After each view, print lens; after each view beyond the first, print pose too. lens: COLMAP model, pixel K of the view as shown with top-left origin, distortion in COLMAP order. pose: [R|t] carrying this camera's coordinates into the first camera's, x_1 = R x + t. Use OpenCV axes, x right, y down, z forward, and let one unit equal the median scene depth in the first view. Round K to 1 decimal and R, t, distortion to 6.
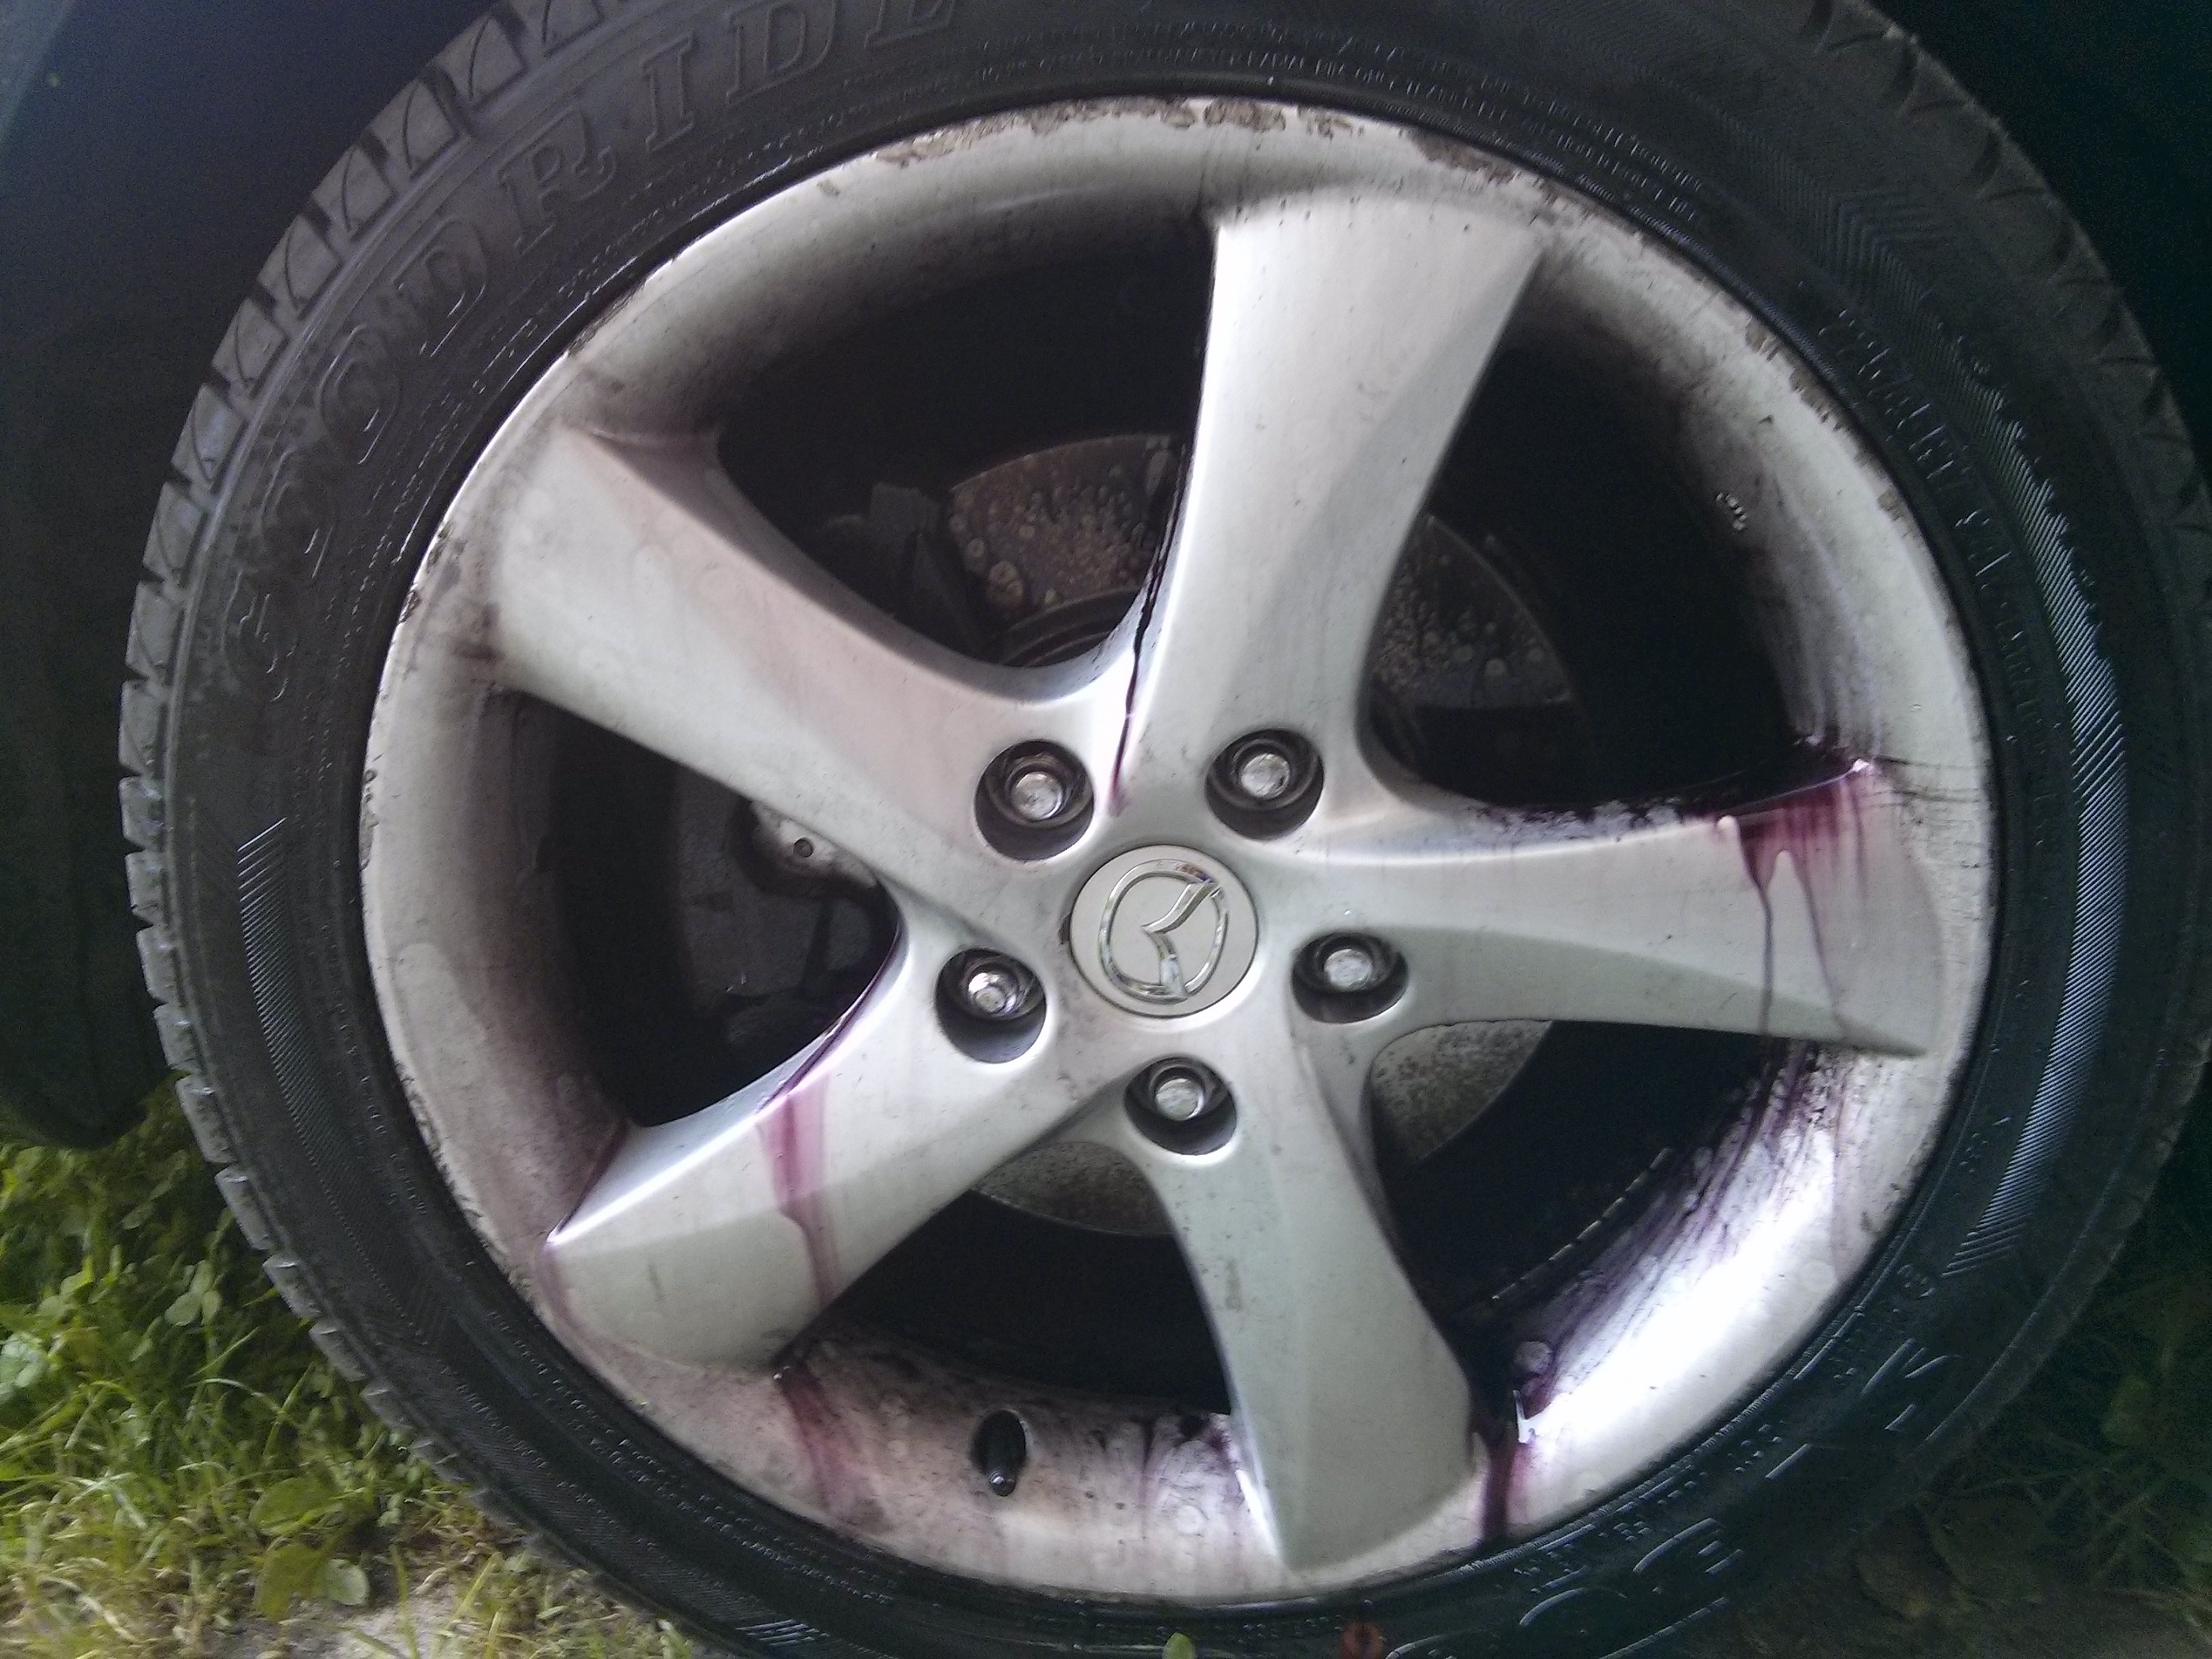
lens RADIAL K [[1851.3, 0, 1111.4], [0, 1851.3, 840.2], [0, 0, 1]] dist [-0.014059, -0.052590]
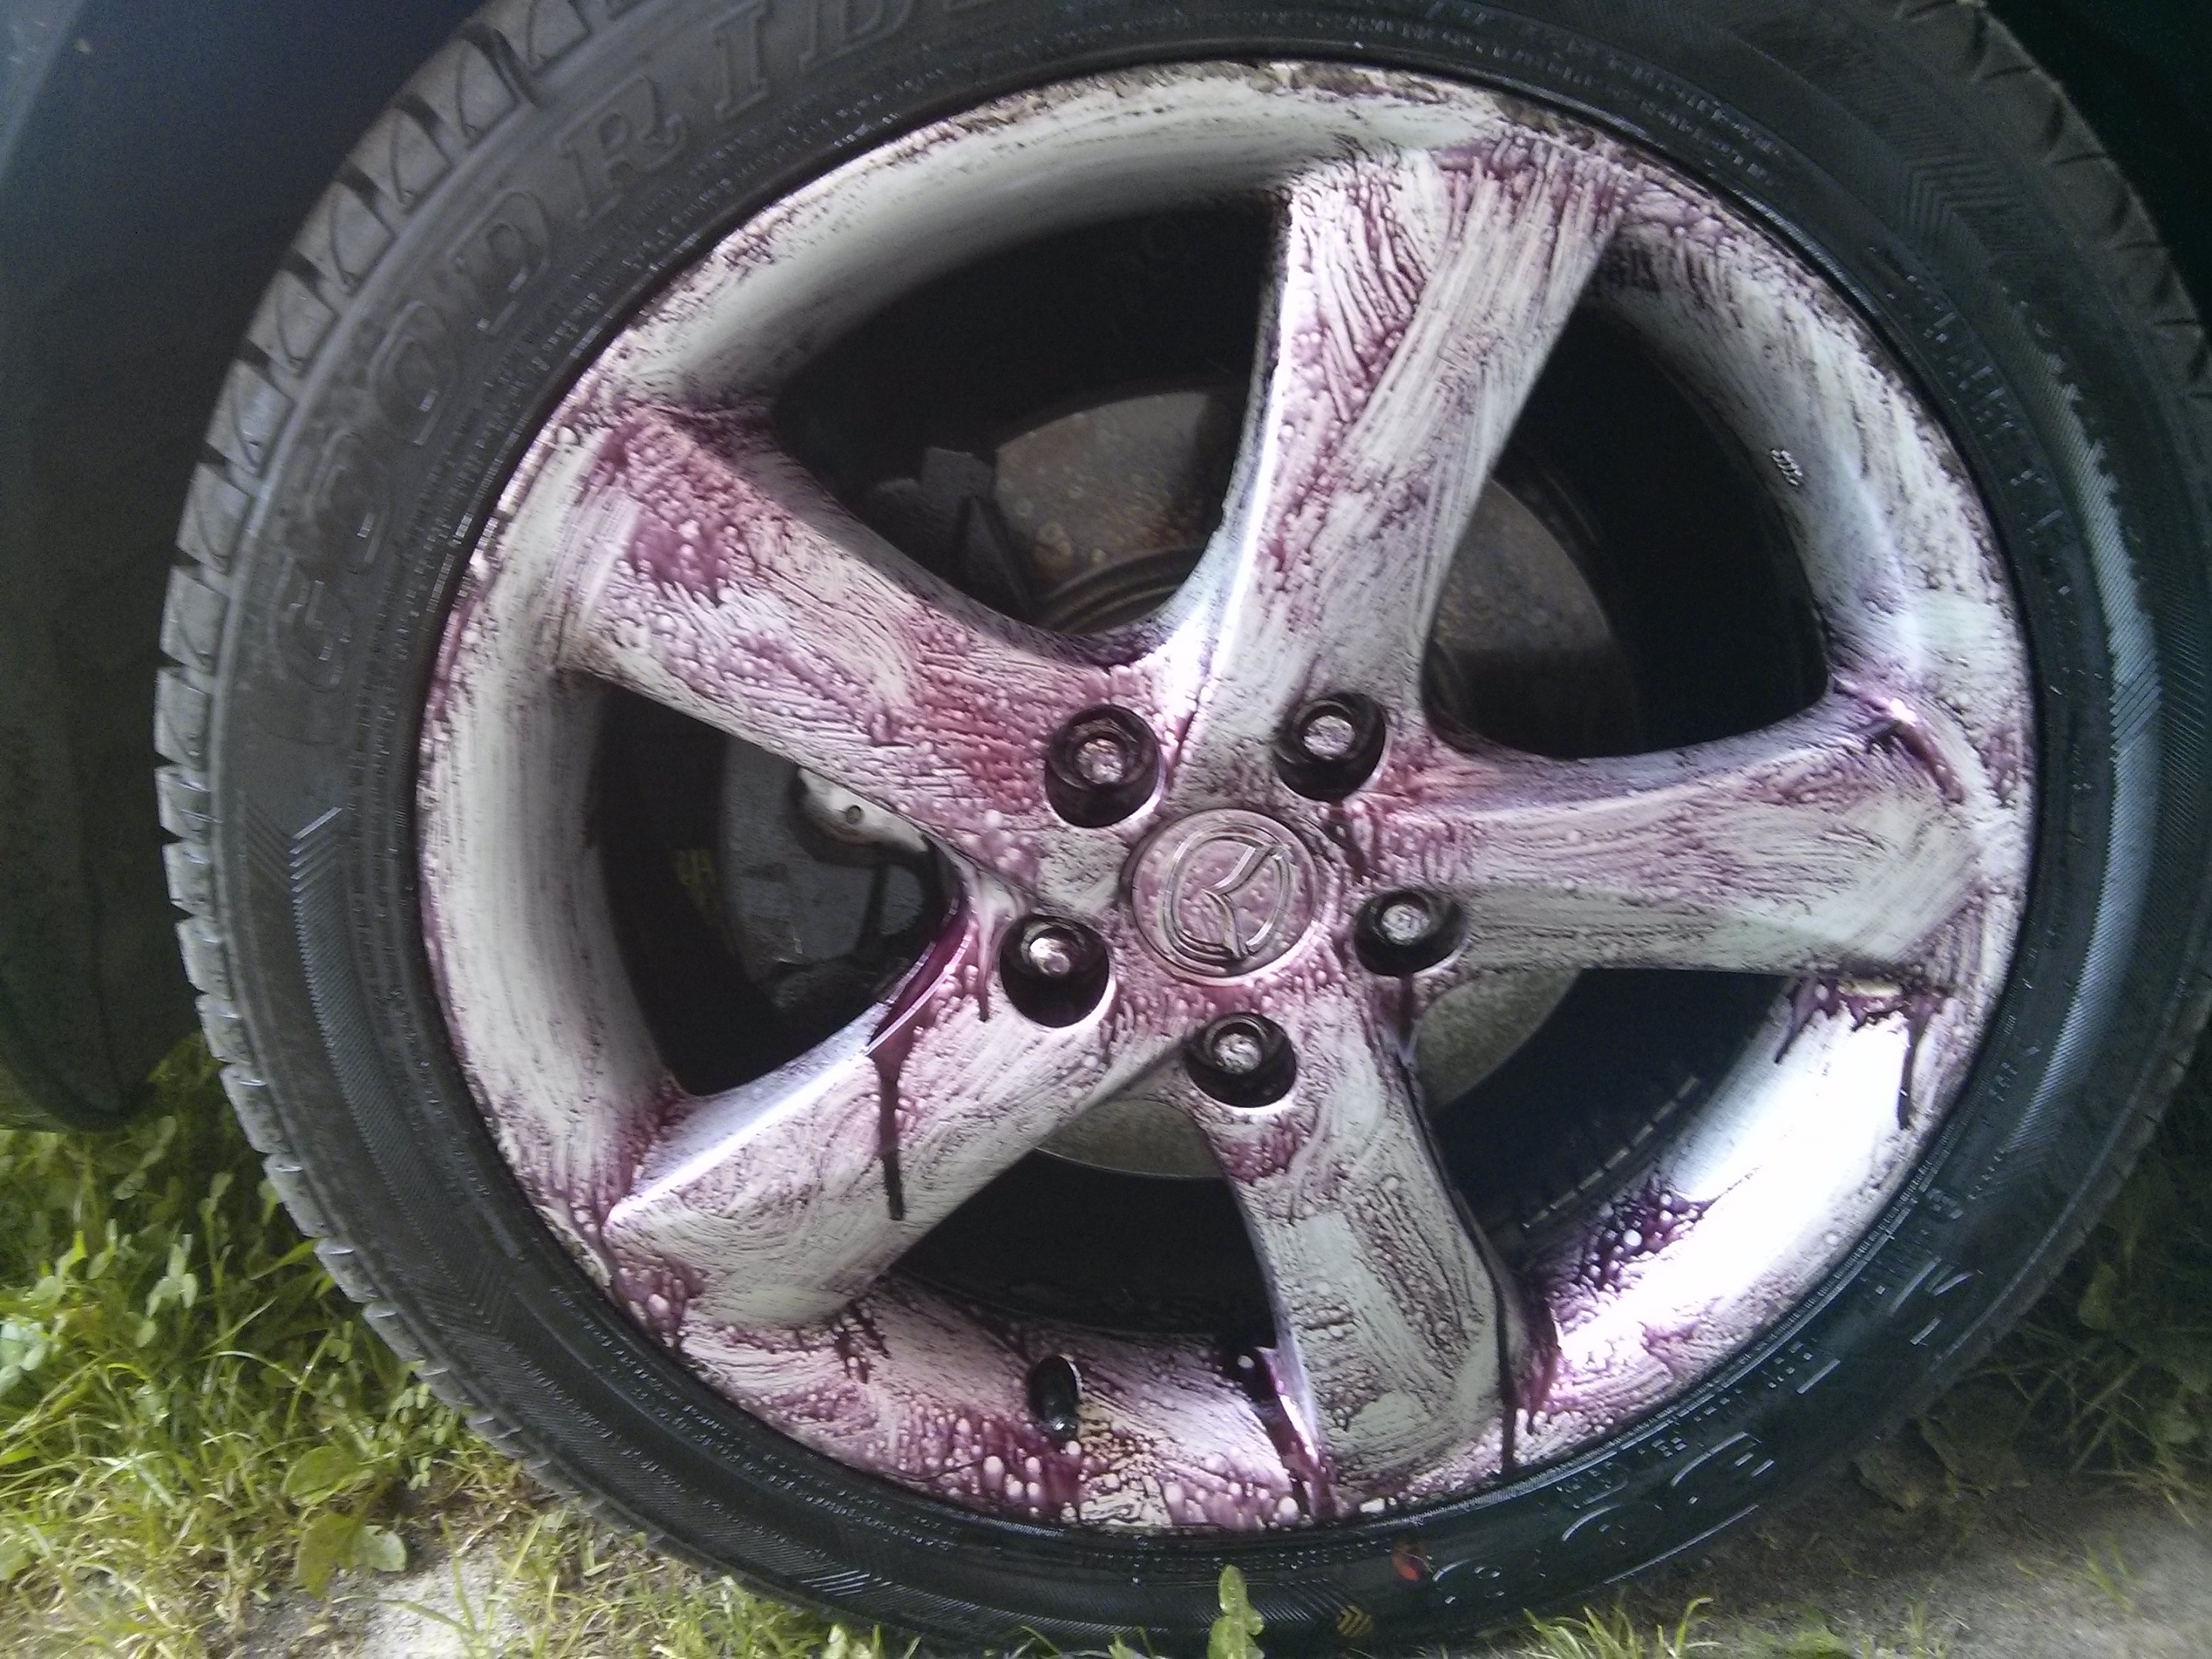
lens RADIAL K [[1851.3, 0, 1089.3], [0, 1851.3, 826.4], [0, 0, 1]] dist [-0.014059, -0.052590]
pose [[0.997734, -0.026519, 0.061838, -0.108945], [0.022805, 0.997937, 0.060012, -0.049132], [-0.063301, -0.058466, 0.996280, 0.003905]]
